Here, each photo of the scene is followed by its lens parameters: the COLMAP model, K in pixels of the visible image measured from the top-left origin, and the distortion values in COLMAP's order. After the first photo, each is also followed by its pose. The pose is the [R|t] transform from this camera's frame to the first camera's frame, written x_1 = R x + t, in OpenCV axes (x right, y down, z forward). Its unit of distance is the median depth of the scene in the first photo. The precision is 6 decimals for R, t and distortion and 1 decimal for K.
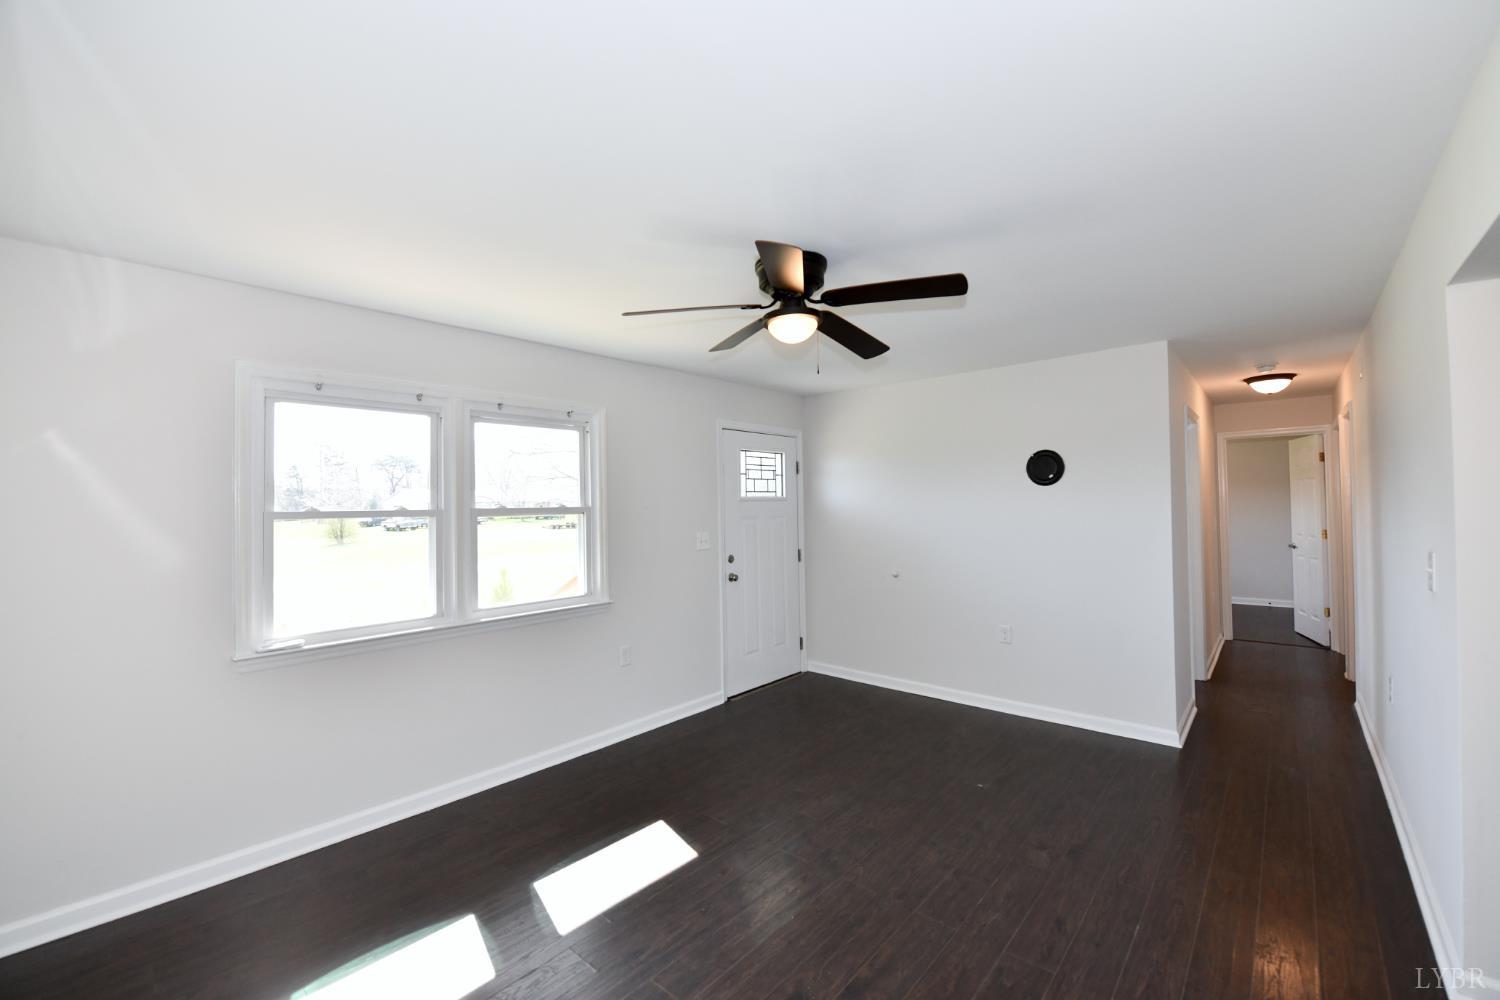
lens RADIAL K [[613.3, 0, 753.9], [0, 613.3, 497.4], [0, 0, 1]] dist [-0.009637, -0.000727]
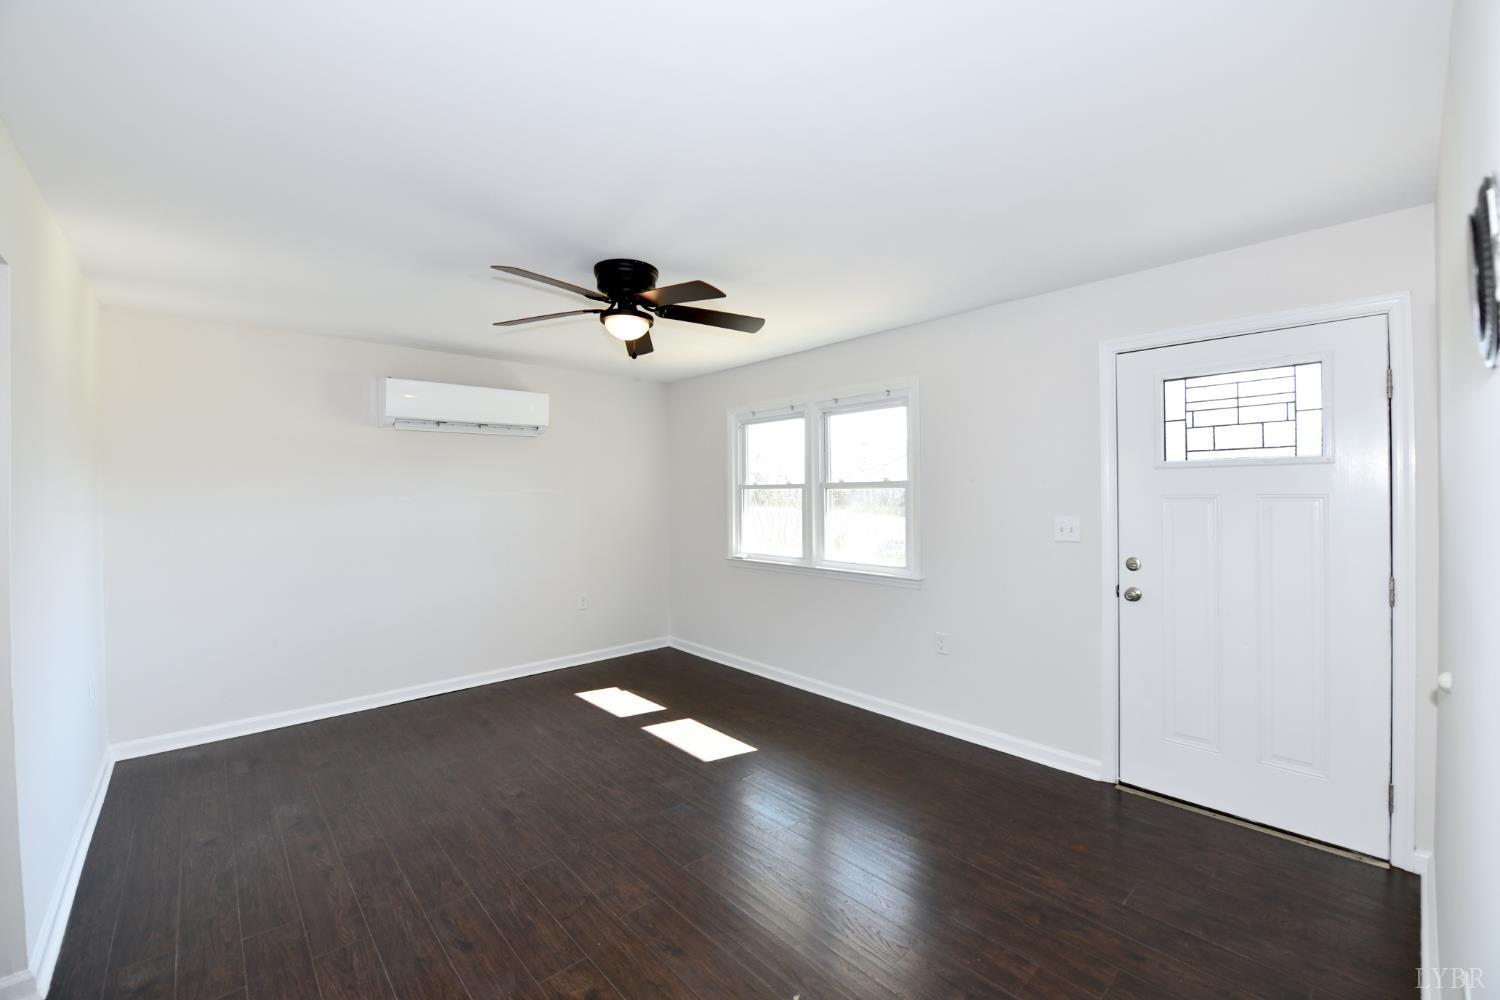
lens RADIAL K [[613.3, 0, 759.5], [0, 613.3, 490.4], [0, 0, 1]] dist [-0.009637, -0.000727]
pose [[-0.104066, 0.014475, -0.994465, 0.899117], [0.023699, 0.999646, 0.012070, 0.015902], [0.994288, -0.022312, -0.104373, 1.031143]]
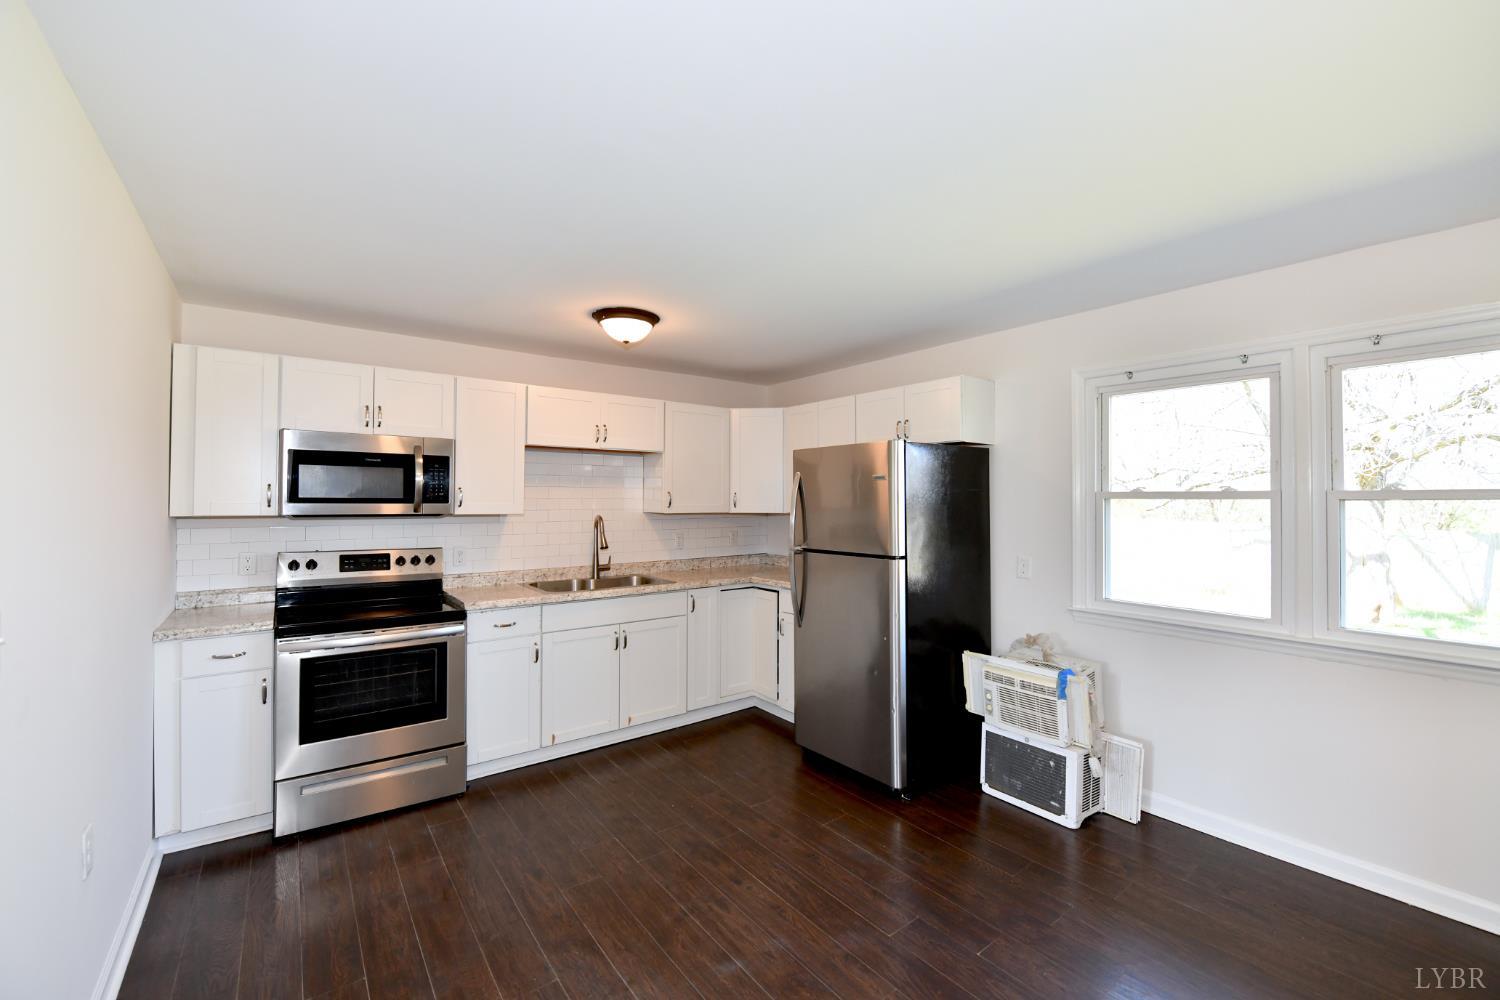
lens RADIAL K [[622.5, 0, 756.8], [0, 622.5, 497.5], [0, 0, 1]] dist [-0.001374, -0.001199]
pose [[-0.191573, 0.008724, -0.981440, 0.421867], [0.002927, 0.999961, 0.008317, 0.020083], [0.981474, -0.001279, -0.191591, 0.474334]]
